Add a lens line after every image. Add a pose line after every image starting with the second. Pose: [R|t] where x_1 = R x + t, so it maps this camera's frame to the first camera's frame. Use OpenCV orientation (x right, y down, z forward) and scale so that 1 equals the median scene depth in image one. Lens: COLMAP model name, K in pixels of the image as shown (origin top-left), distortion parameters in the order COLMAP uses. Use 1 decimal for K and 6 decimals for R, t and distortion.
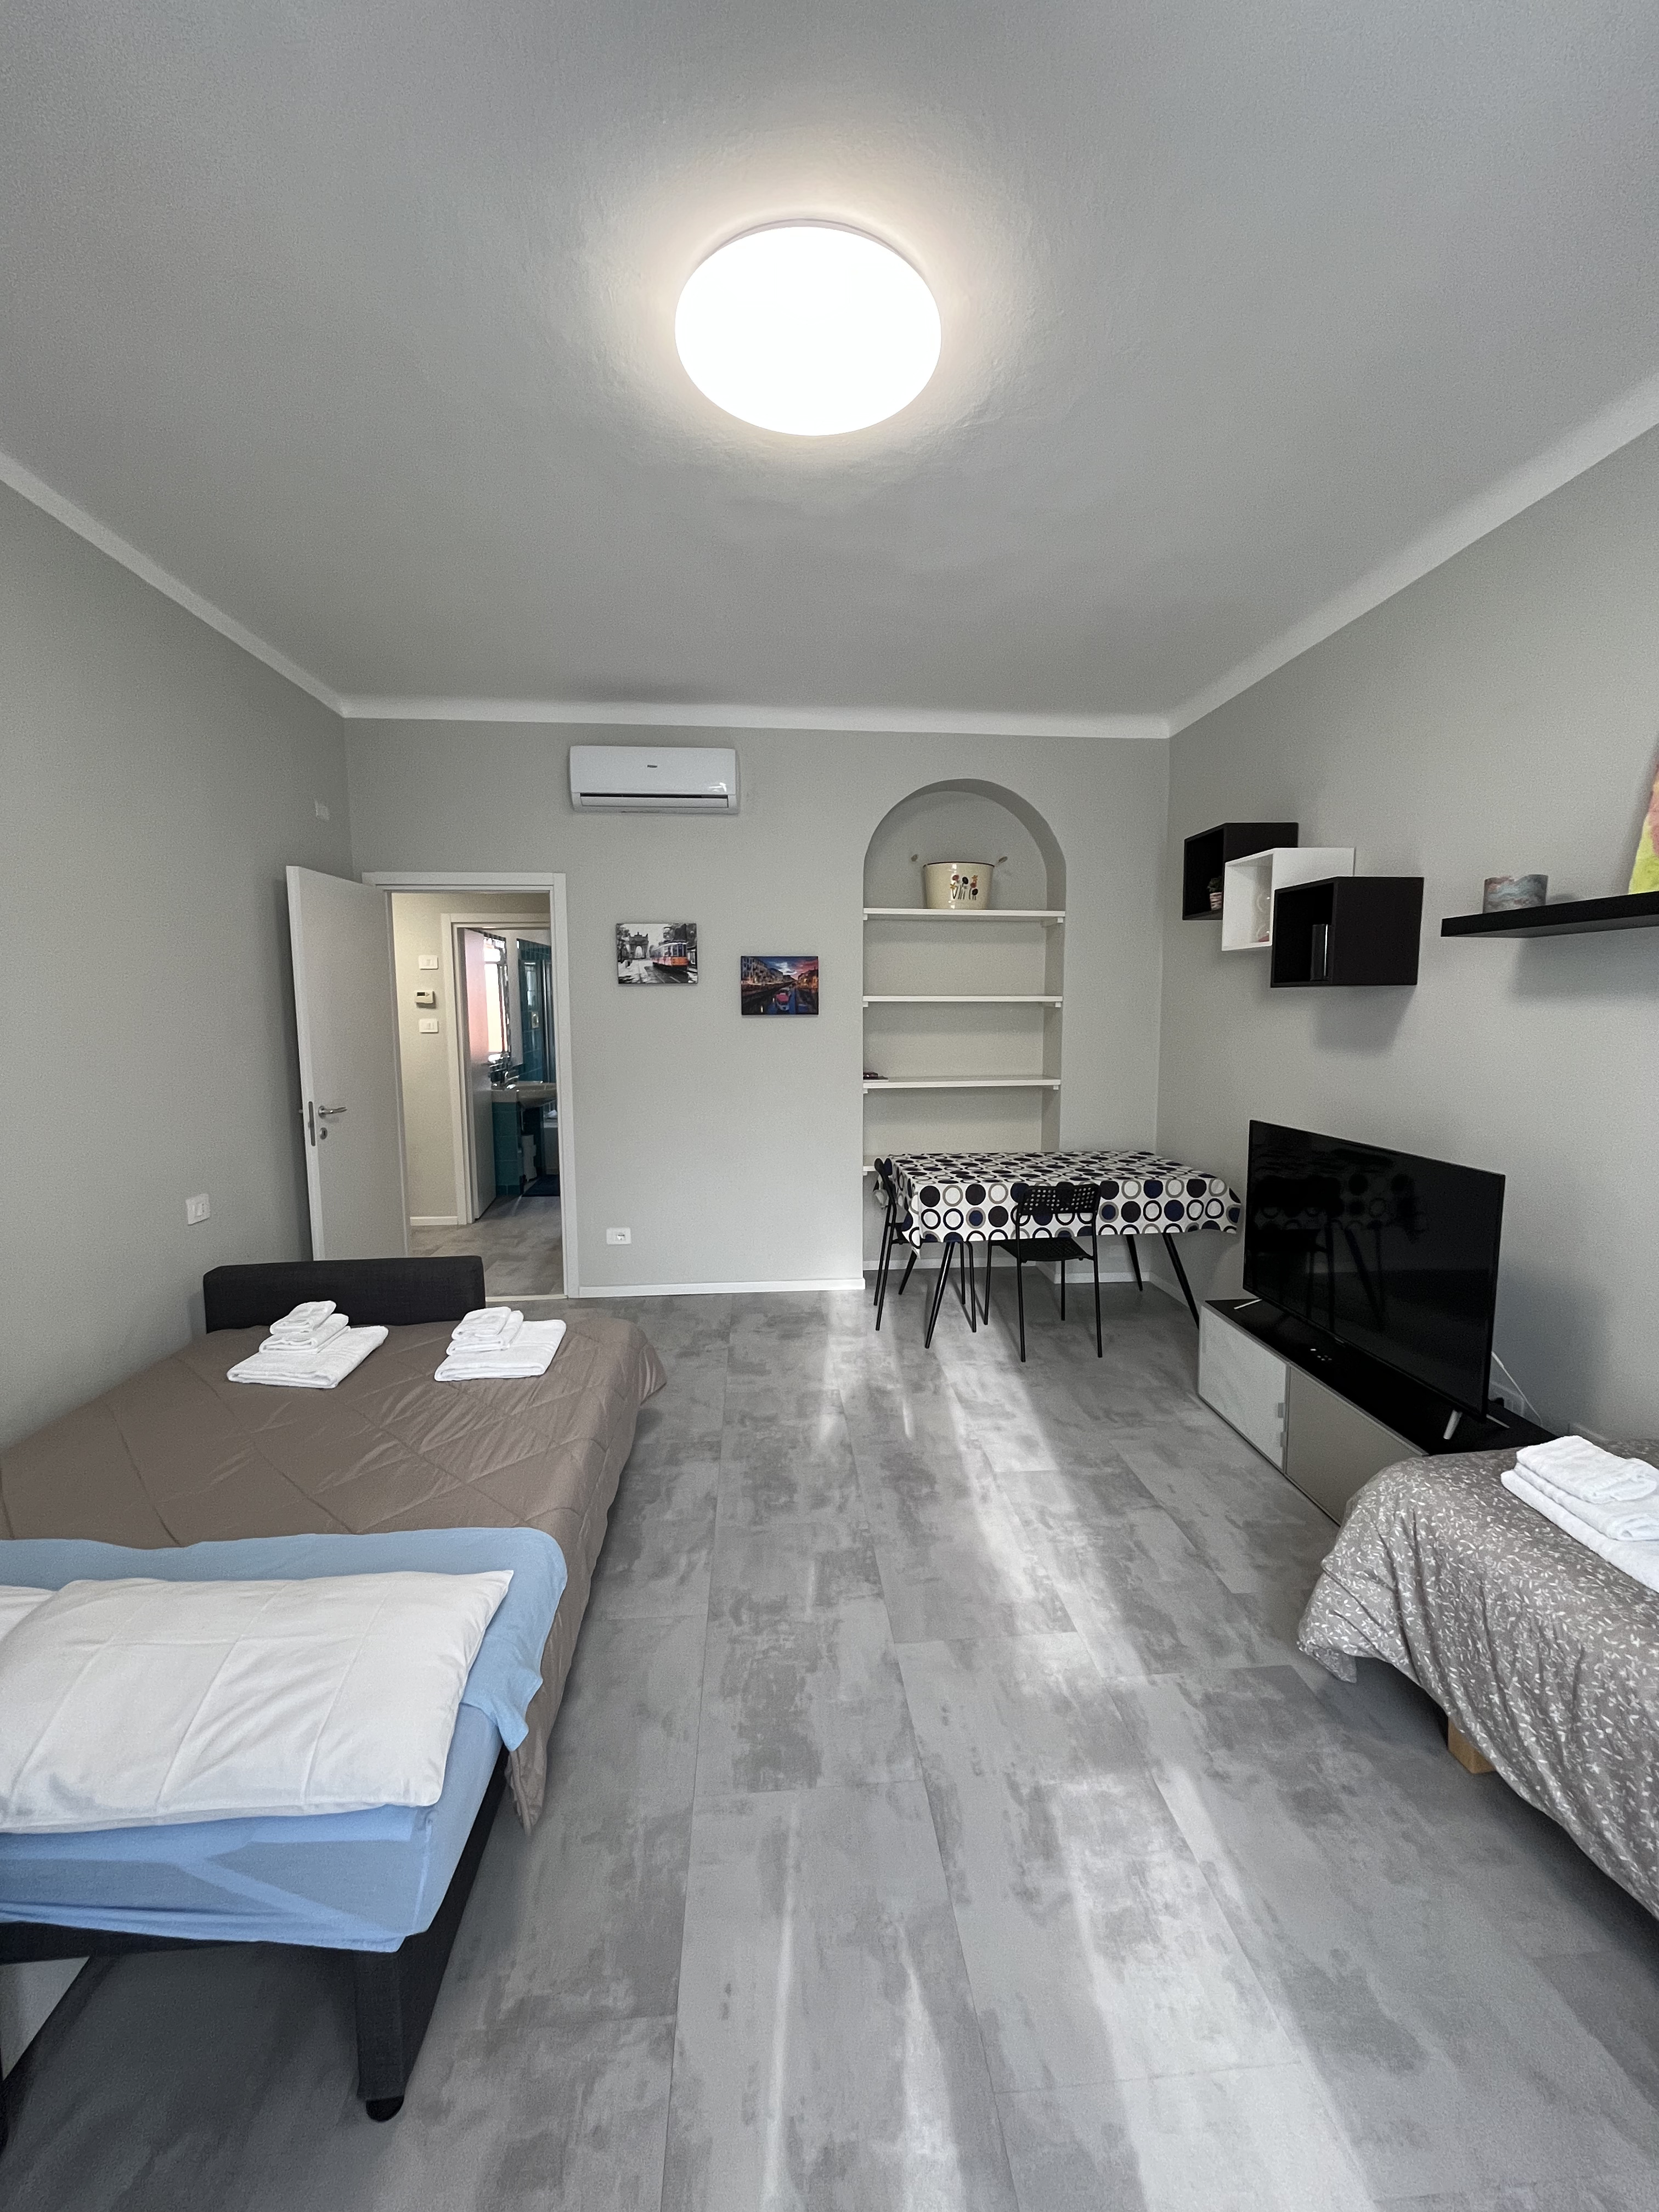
lens RADIAL K [[887.1, 0, 839.3], [0, 887.1, 1109.7], [0, 0, 1]] dist [-0.000749, -0.000066]
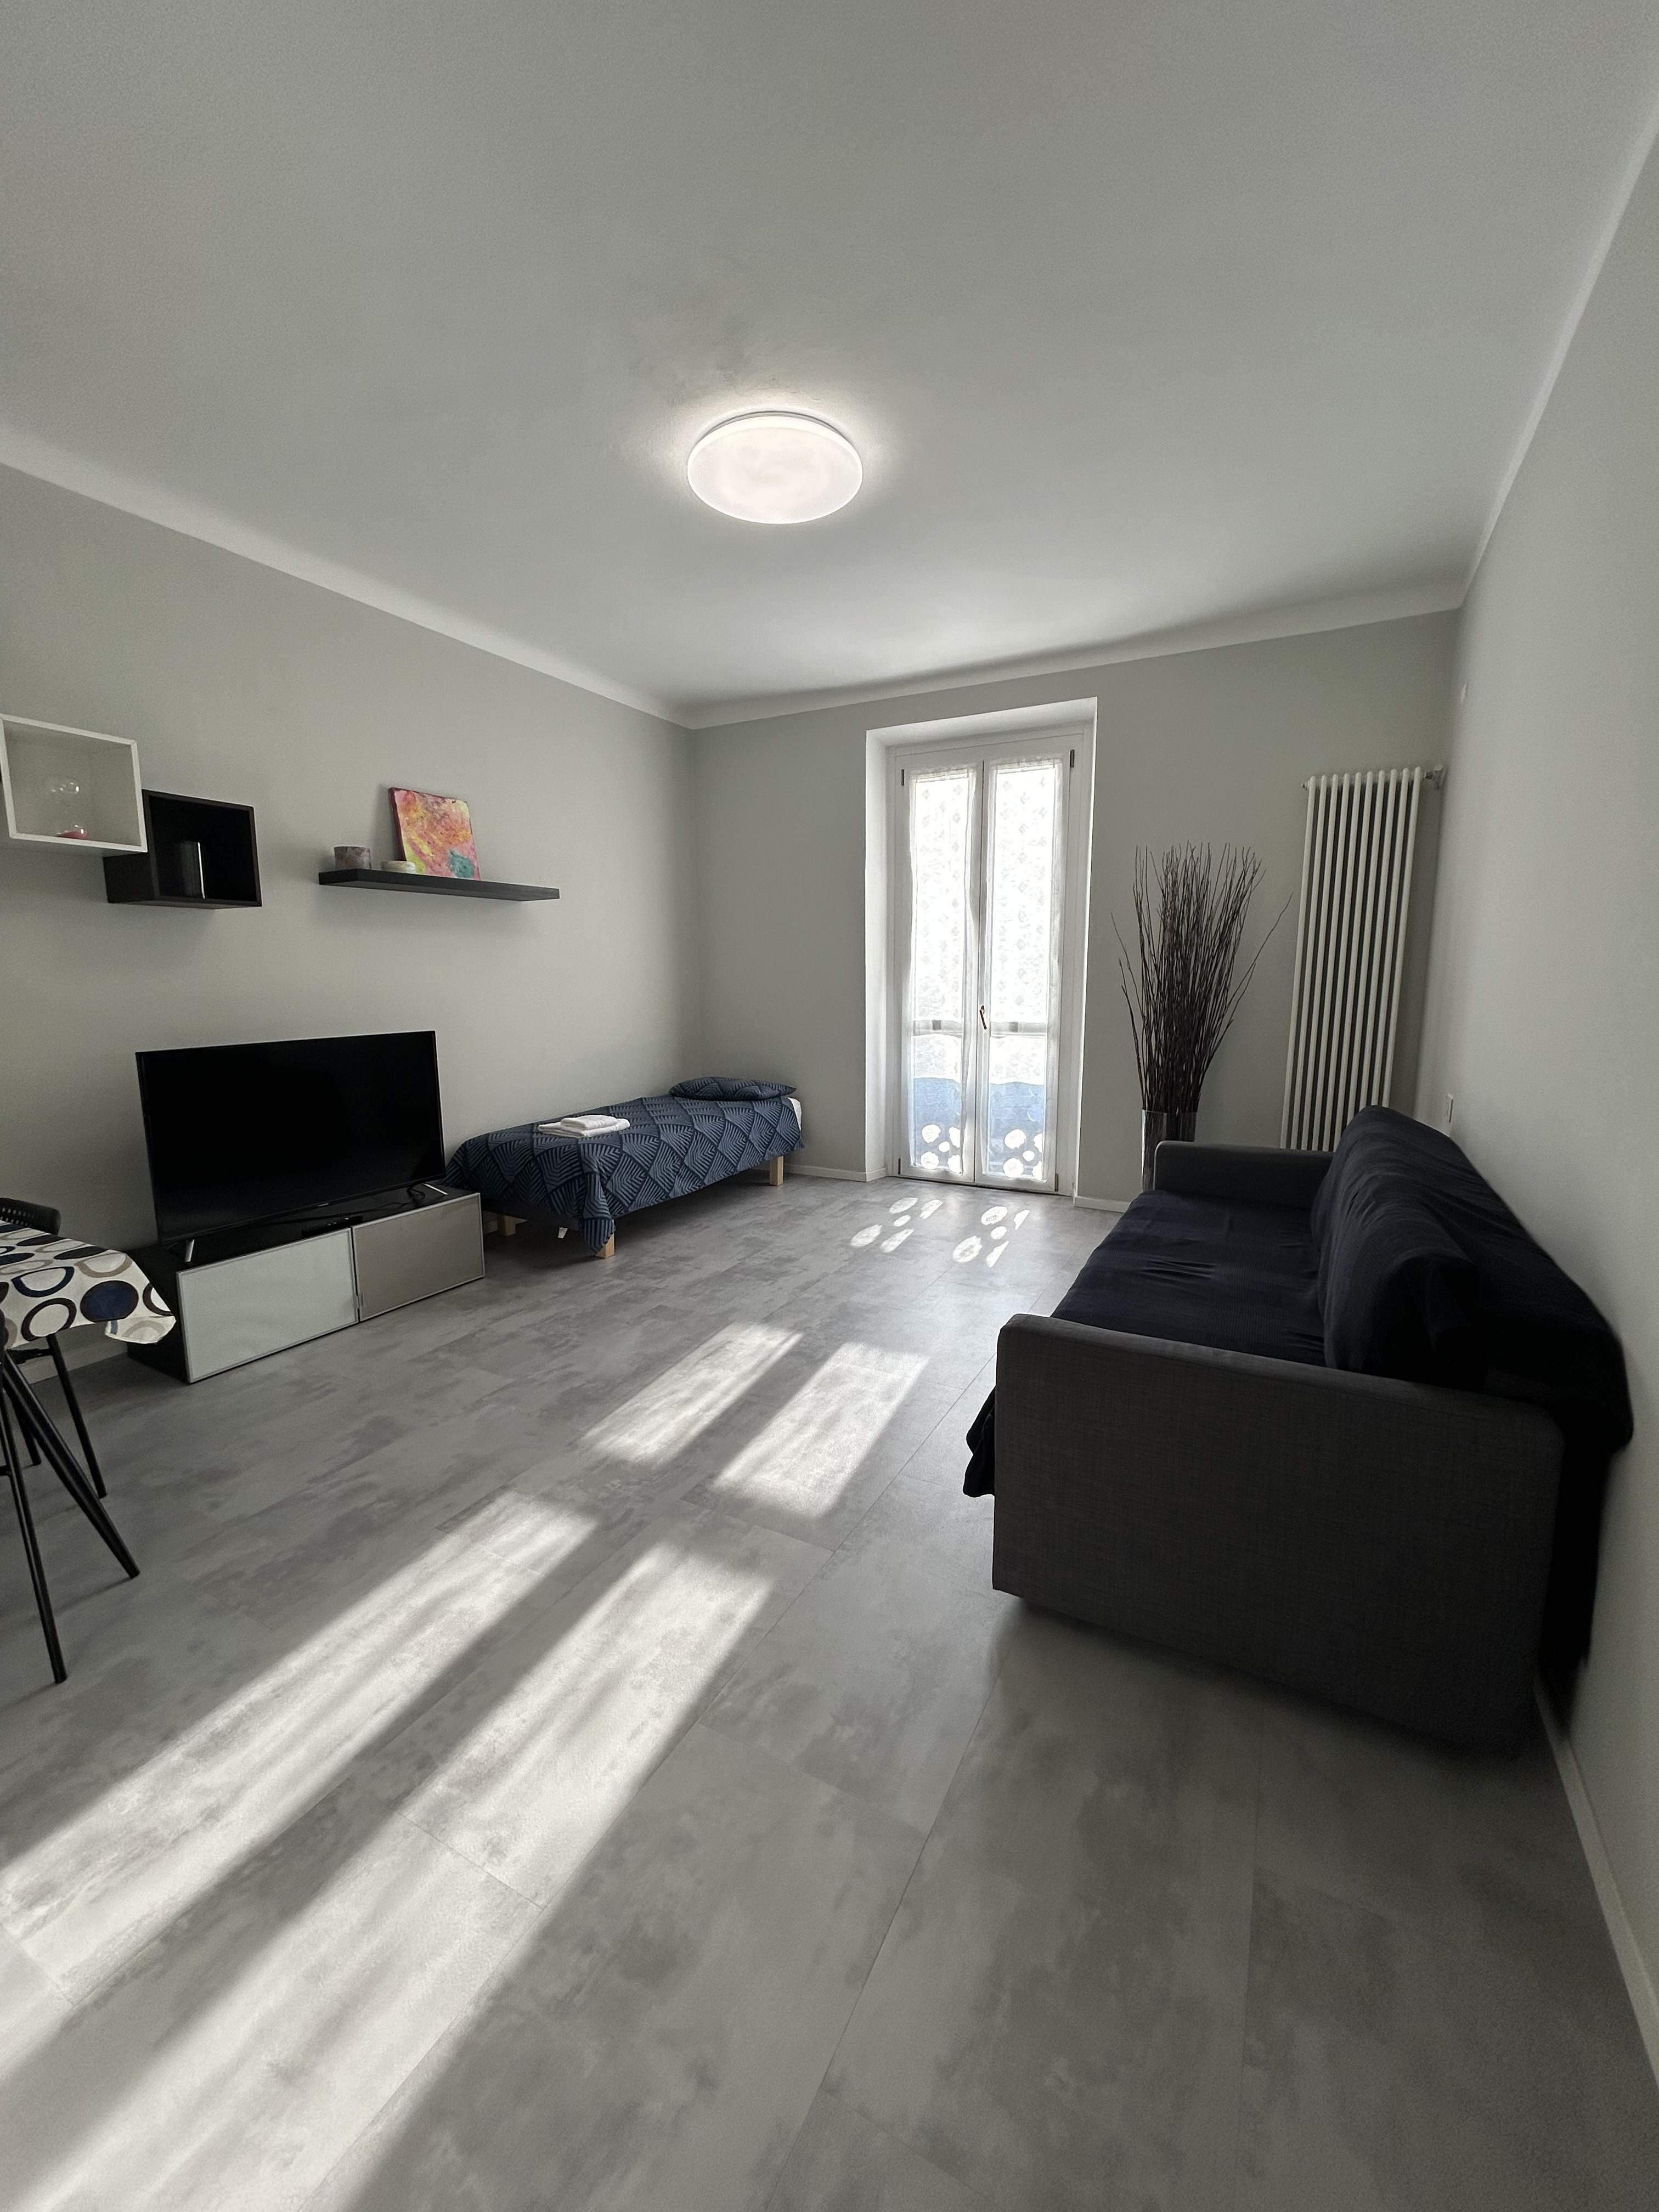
lens RADIAL K [[876.2, 0, 842.1], [0, 876.2, 1112.1], [0, 0, 1]] dist [-0.004385, 0.000025]
pose [[-0.838817, -0.079940, 0.538513, -0.723618], [0.072644, 0.963880, 0.256238, -0.127203], [-0.539546, 0.254056, -0.802712, 1.693774]]
